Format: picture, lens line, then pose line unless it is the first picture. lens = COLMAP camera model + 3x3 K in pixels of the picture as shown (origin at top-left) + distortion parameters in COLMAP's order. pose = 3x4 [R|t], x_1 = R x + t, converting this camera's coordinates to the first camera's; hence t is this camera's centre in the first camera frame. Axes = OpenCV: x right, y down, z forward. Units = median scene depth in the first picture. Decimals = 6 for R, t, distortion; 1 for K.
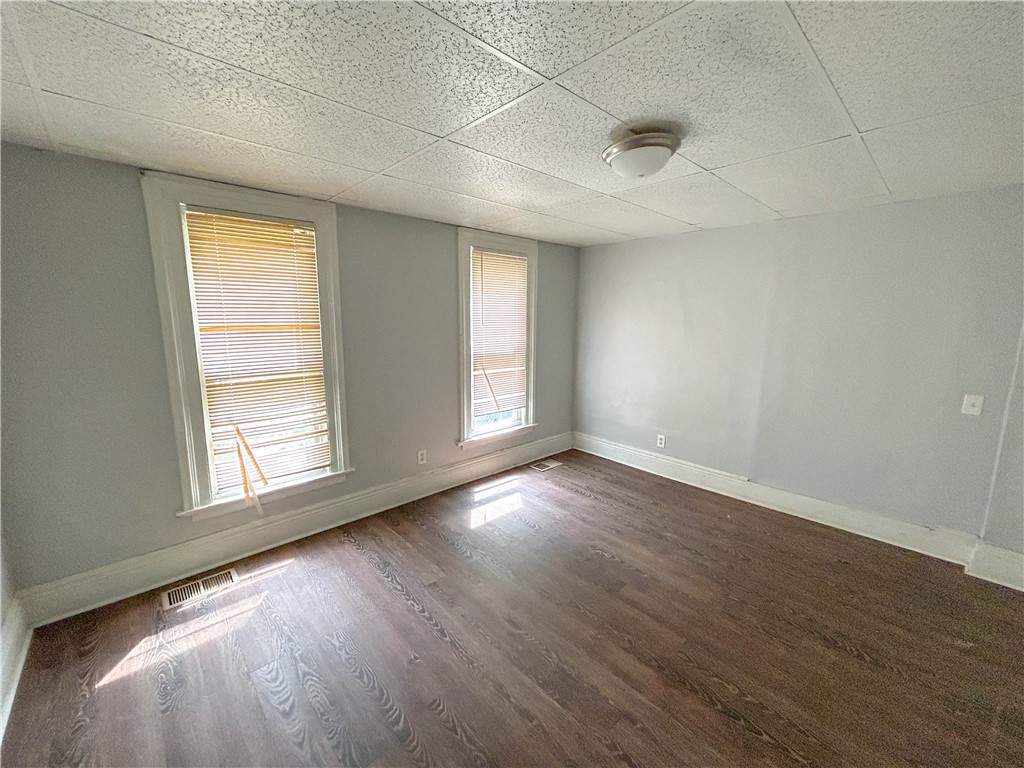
lens RADIAL K [[413.1, 0, 512.0], [0, 413.1, 384.0], [0, 0, 1]] dist [-0.000666, -0.000438]
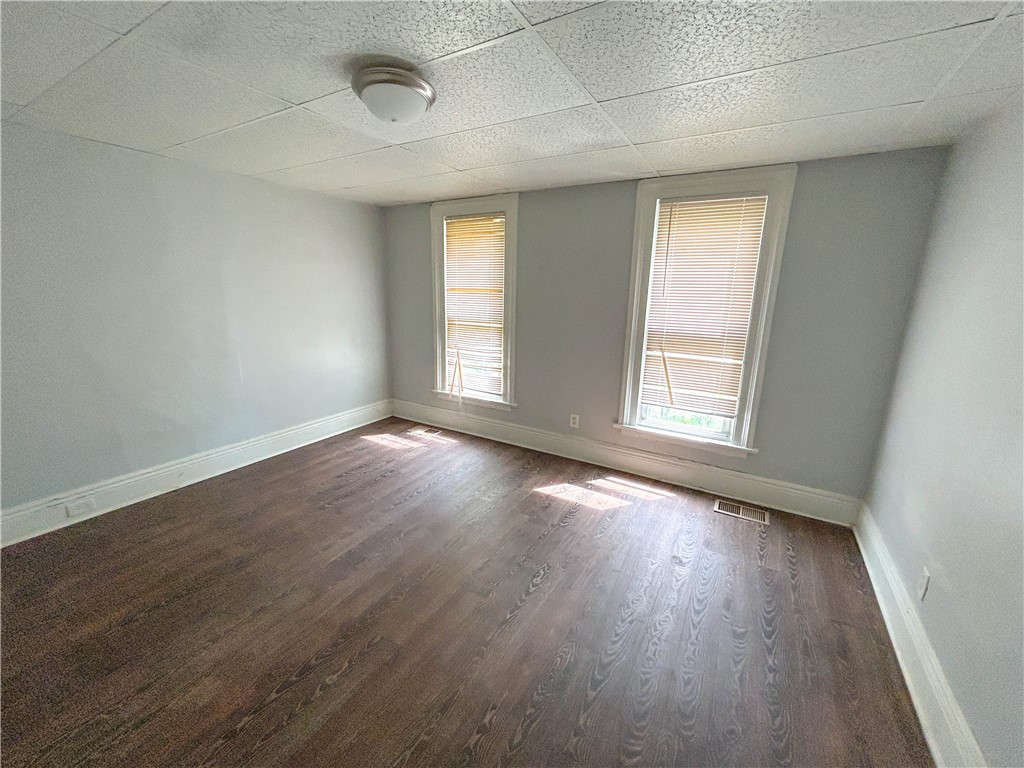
lens RADIAL K [[413.4, 0, 512.0], [0, 413.4, 384.0], [0, 0, 1]] dist [-0.011708, -0.000236]
pose [[0.274353, 0.220763, -0.935946, 0.817422], [-0.176351, 0.968336, 0.176709, -0.082260], [0.945320, 0.116574, 0.304598, 0.615428]]
